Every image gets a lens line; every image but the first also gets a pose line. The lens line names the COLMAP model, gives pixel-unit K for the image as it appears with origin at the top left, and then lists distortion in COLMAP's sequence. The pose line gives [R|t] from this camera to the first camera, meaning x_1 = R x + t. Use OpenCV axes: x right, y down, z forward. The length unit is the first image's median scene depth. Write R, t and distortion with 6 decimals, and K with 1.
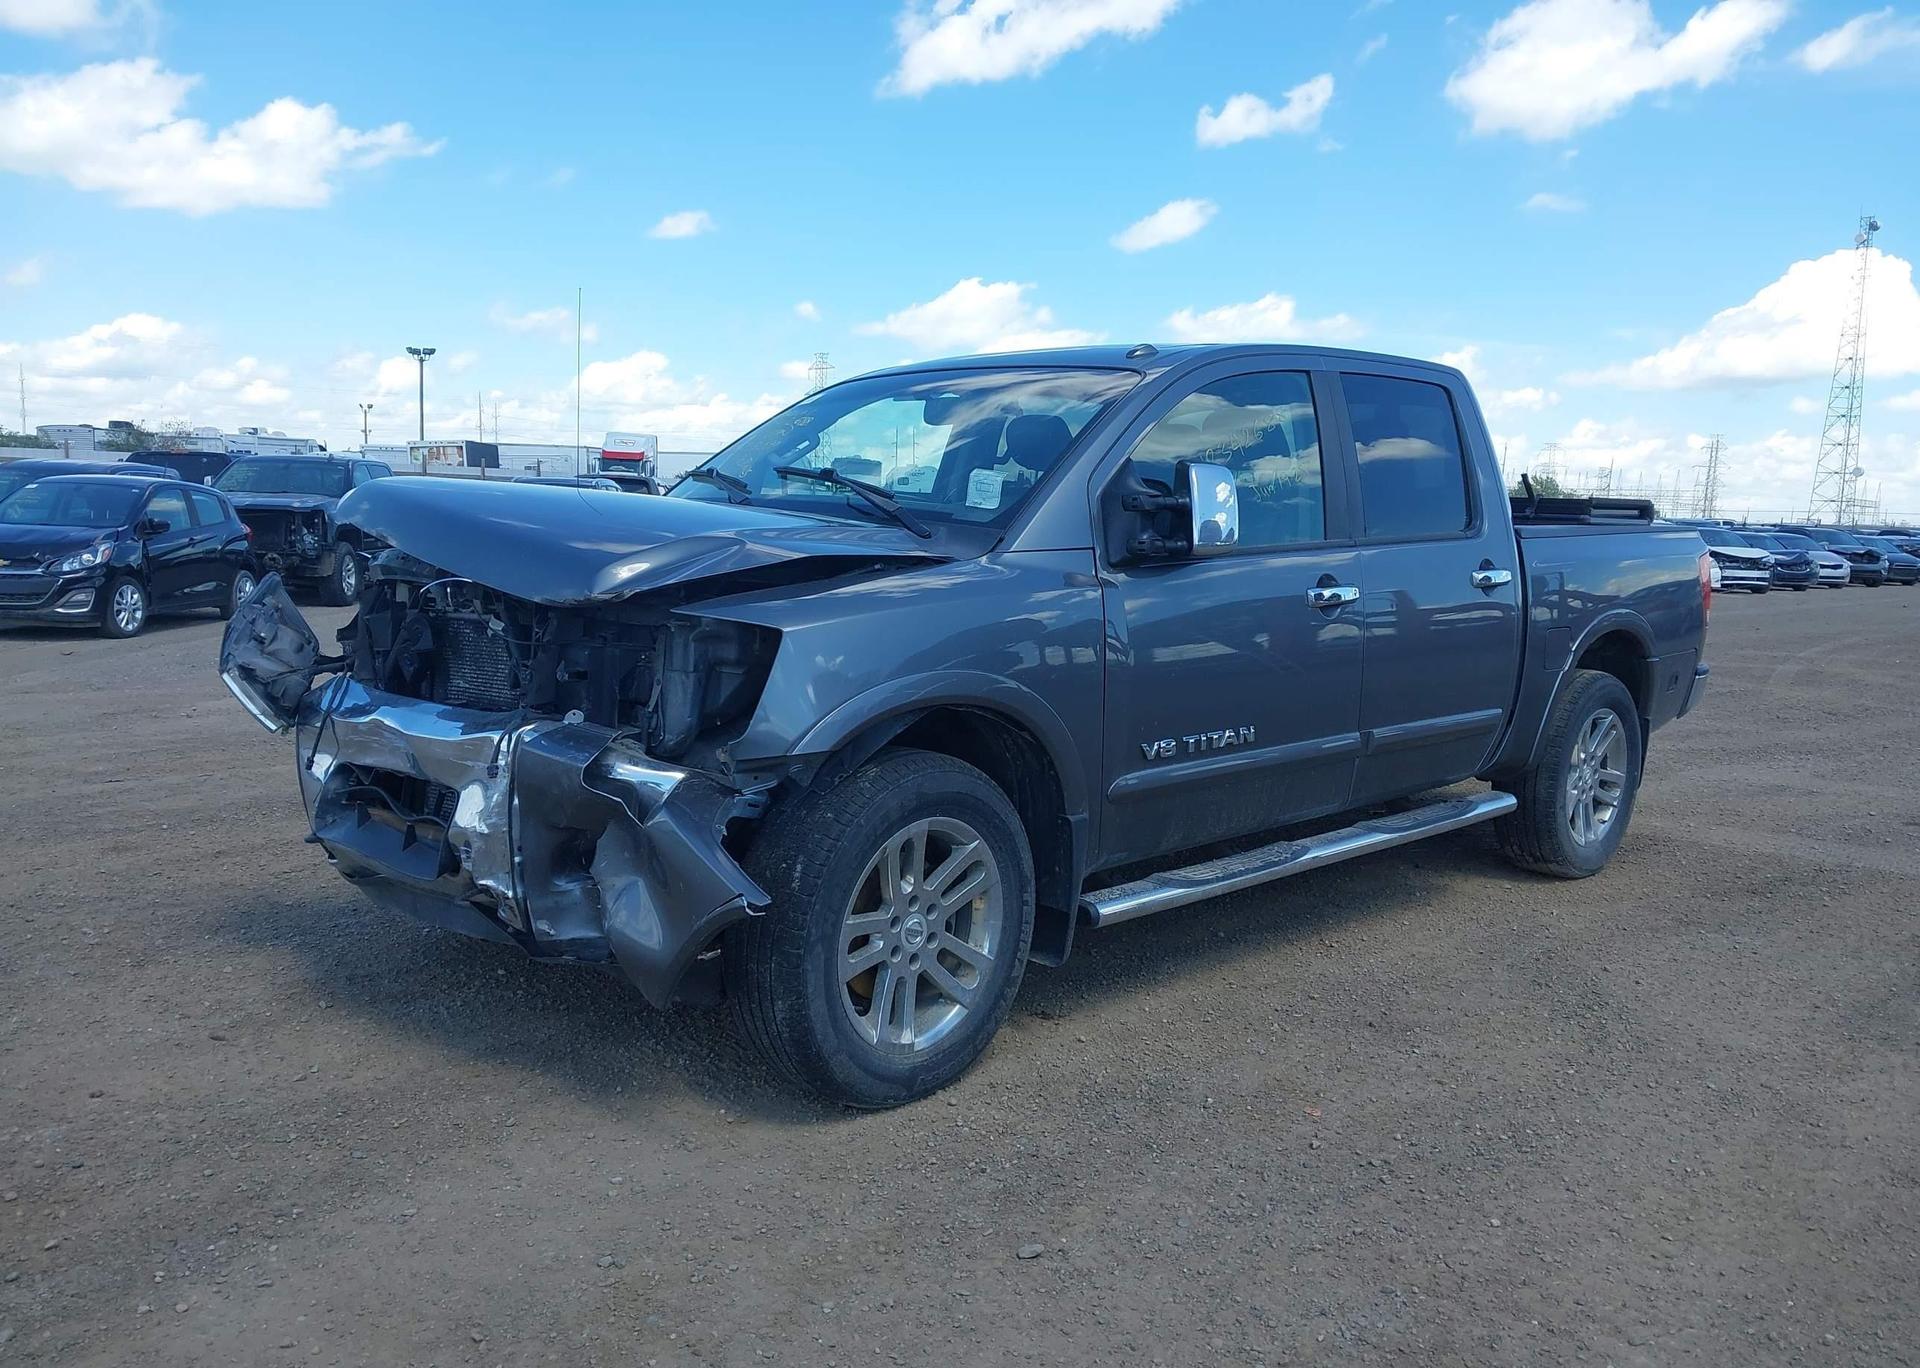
lens RADIAL K [[1524.2, 0, 967.8], [0, 1524.2, 687.1], [0, 0, 1]] dist [0.038658, -0.033436]
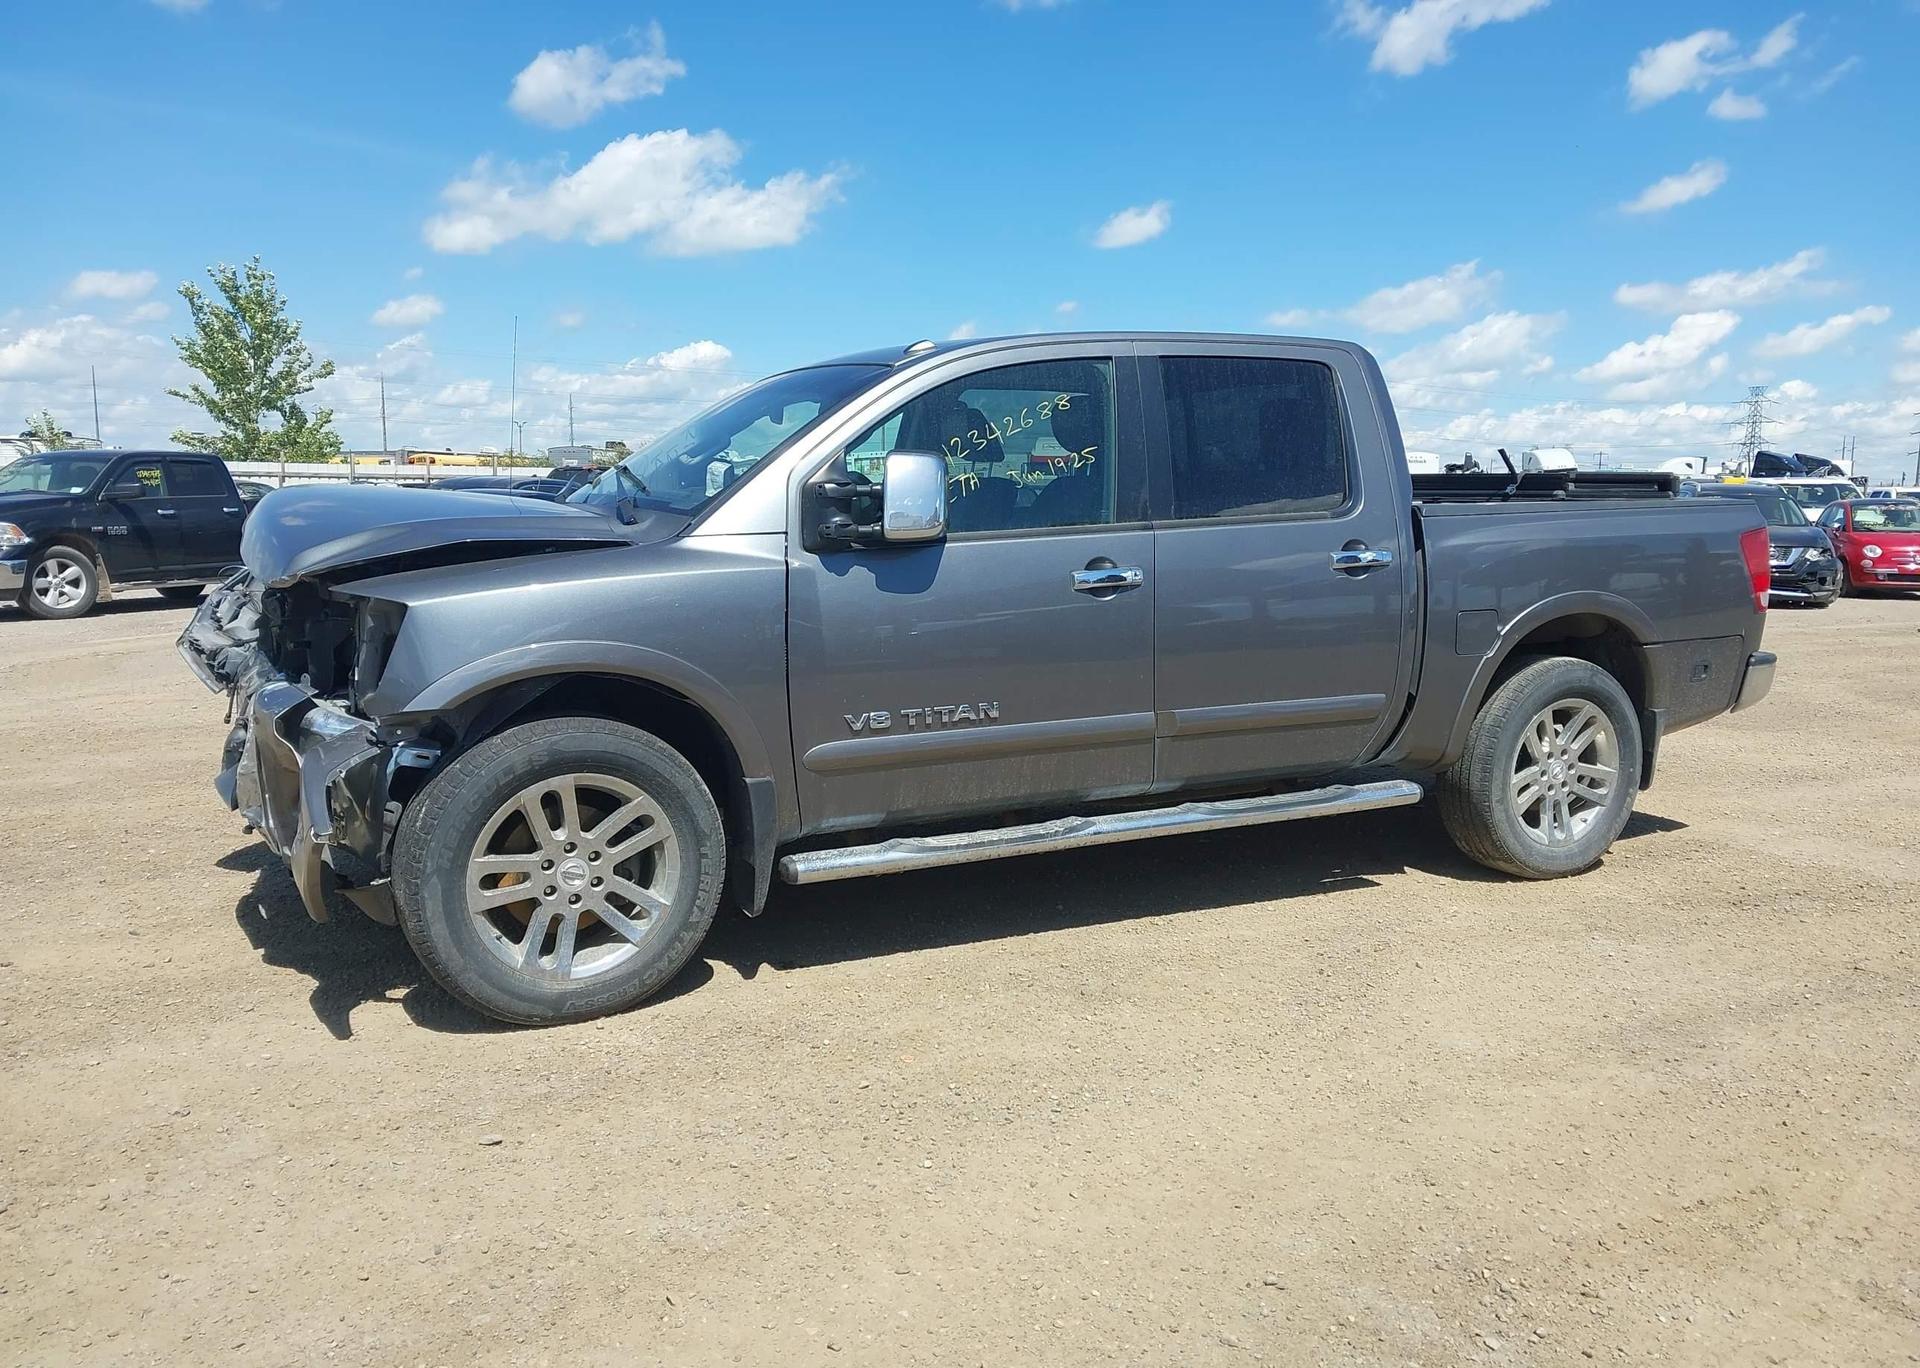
lens RADIAL K [[1524.2, 0, 988.4], [0, 1524.2, 701.6], [0, 0, 1]] dist [0.038658, -0.033436]
pose [[0.956118, 0.015446, -0.292573, 0.561396], [-0.012294, 0.999845, 0.012608, 0.013641], [0.292723, -0.008458, 0.956160, 0.008231]]
